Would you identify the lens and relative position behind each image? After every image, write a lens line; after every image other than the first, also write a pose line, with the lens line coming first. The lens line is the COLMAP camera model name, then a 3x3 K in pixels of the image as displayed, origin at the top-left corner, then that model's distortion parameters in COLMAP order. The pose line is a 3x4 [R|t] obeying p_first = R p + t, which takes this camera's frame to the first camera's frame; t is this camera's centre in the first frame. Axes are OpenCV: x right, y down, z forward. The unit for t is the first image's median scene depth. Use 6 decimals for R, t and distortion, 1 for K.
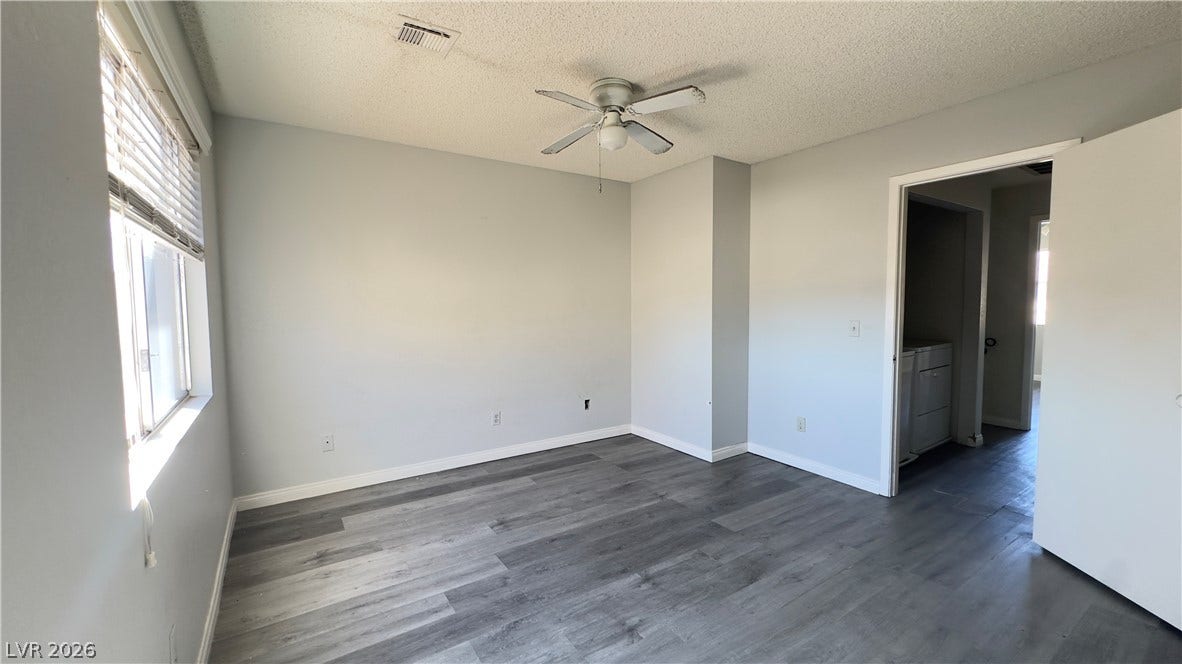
lens RADIAL K [[472.9, 0, 590.4], [0, 472.9, 332.0], [0, 0, 1]] dist [-0.001368, 0.000592]
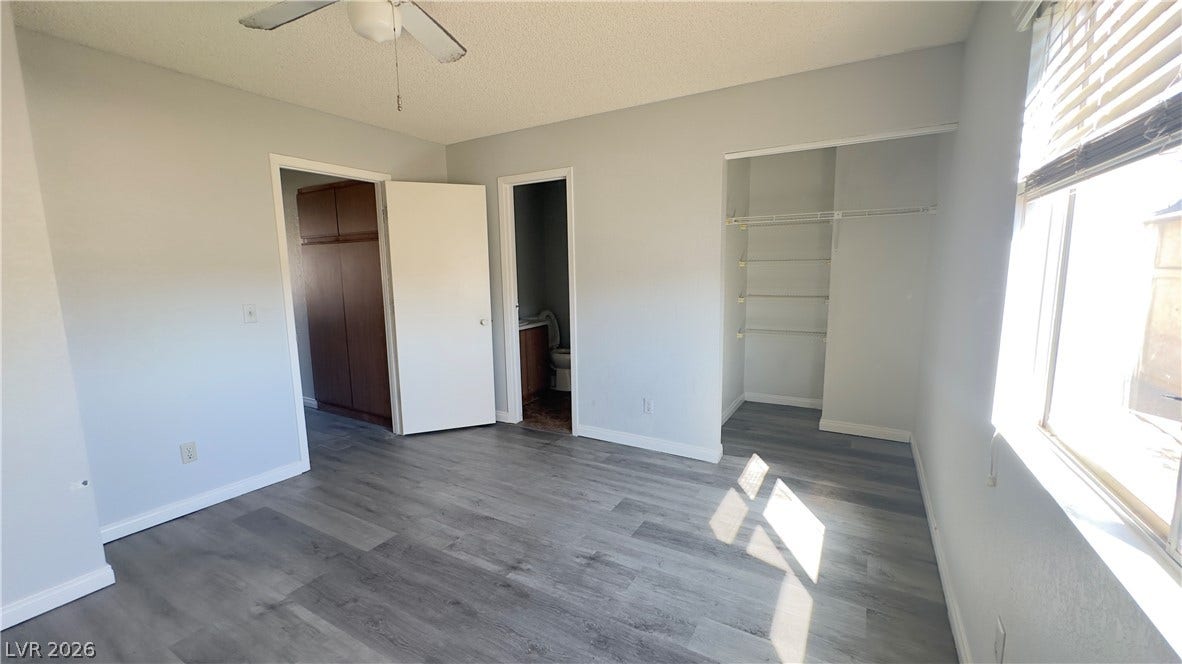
lens RADIAL K [[472.9, 0, 590.4], [0, 472.9, 332.0], [0, 0, 1]] dist [-0.001368, 0.000592]
pose [[-0.440314, -0.107565, 0.891377, -0.601961], [0.073870, 0.985092, 0.155364, -0.073522], [-0.894800, 0.134255, -0.425804, 0.953671]]
